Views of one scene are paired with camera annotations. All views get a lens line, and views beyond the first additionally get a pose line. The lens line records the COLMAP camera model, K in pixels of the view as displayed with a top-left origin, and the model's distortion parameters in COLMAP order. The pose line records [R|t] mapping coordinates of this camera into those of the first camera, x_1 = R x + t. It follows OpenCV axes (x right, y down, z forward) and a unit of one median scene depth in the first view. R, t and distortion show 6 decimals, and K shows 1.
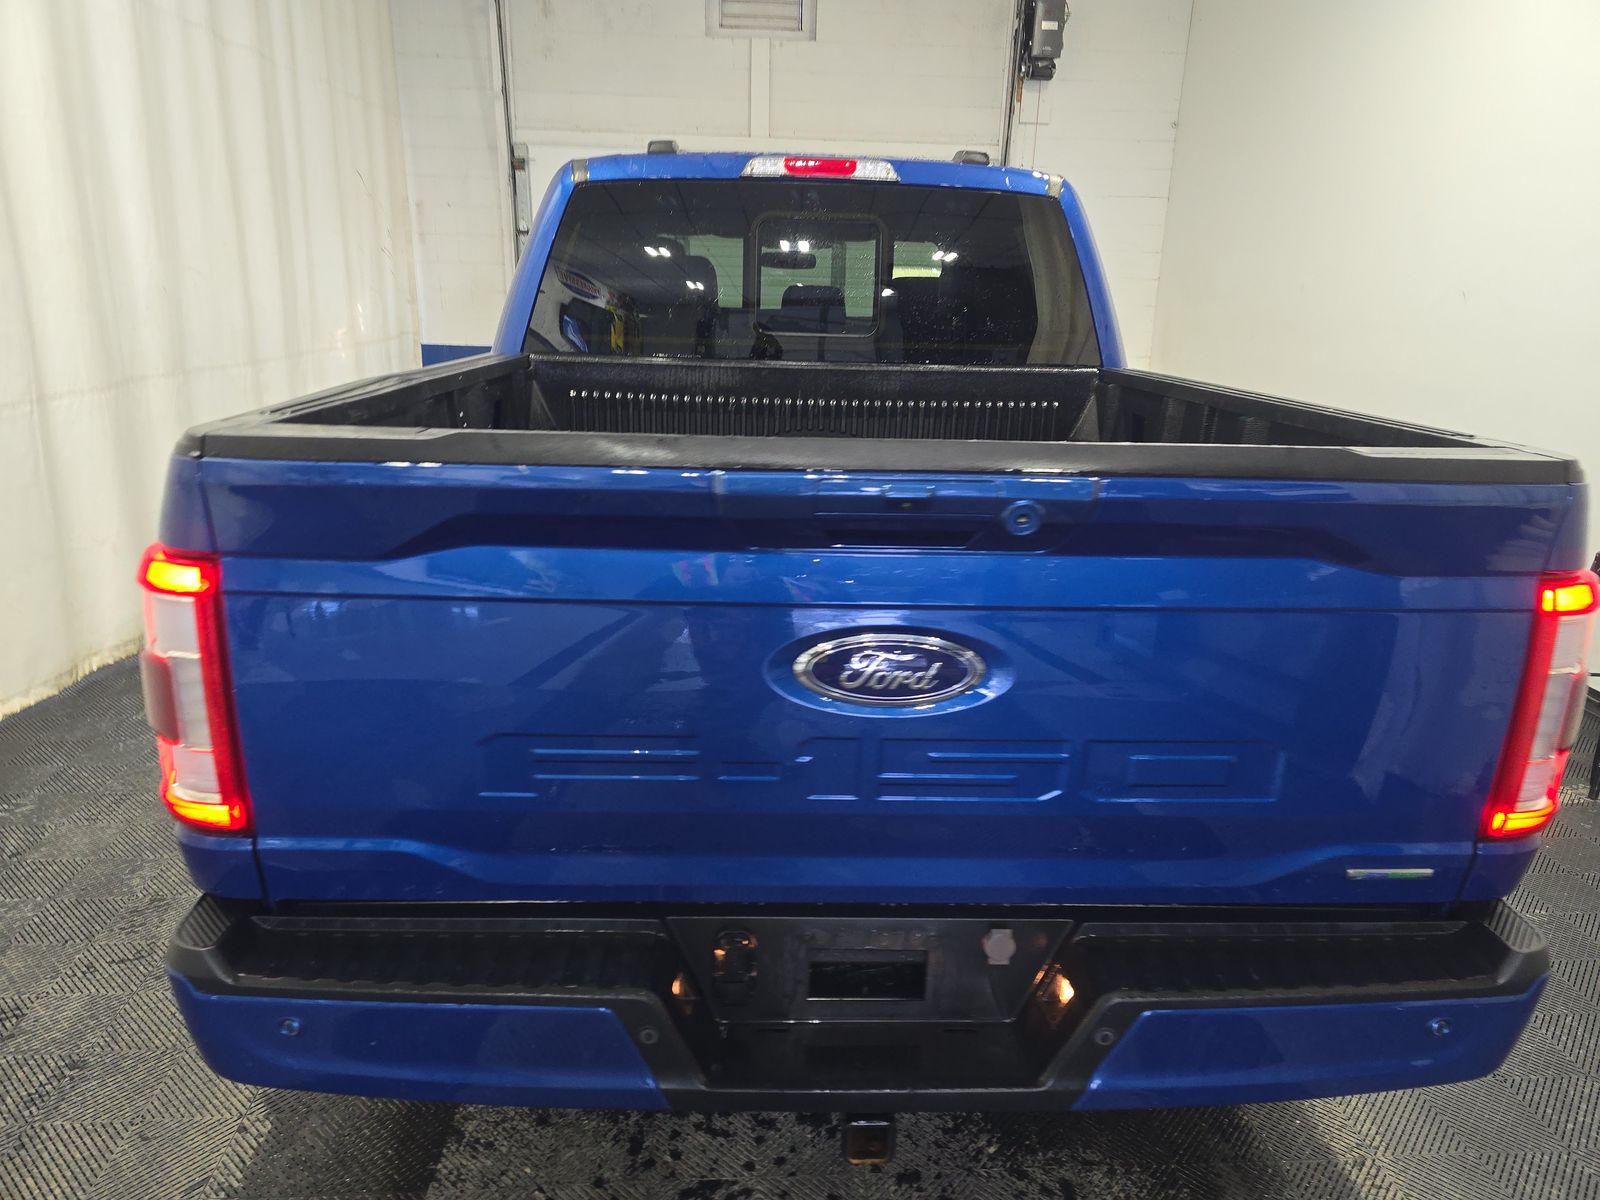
lens RADIAL K [[1099.5, 0, 810.0], [0, 1099.5, 606.7], [0, 0, 1]] dist [0.001284, -0.002096]
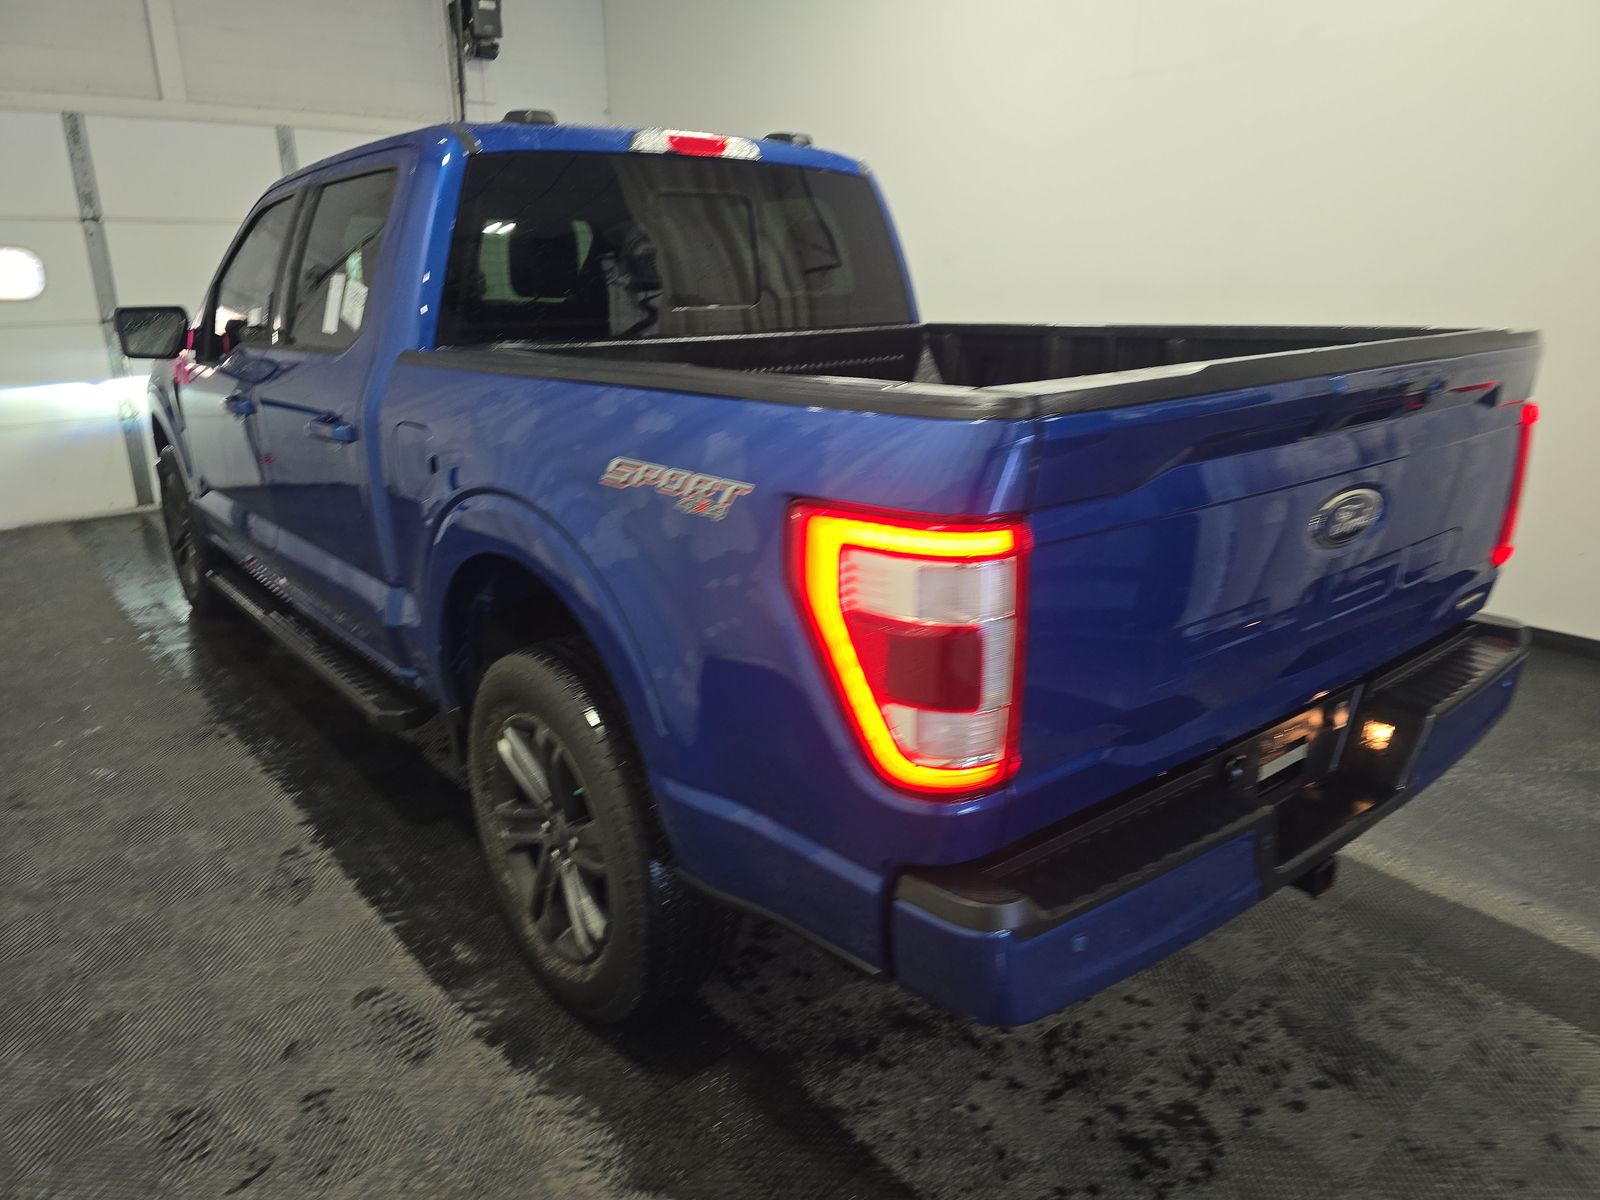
lens RADIAL K [[1099.5, 0, 810.0], [0, 1099.5, 606.7], [0, 0, 1]] dist [0.001284, -0.002096]
pose [[0.782121, -0.211070, 0.586290, -0.585355], [0.203607, 0.975805, 0.079685, -0.037361], [-0.588924, 0.057049, 0.806173, 0.128896]]
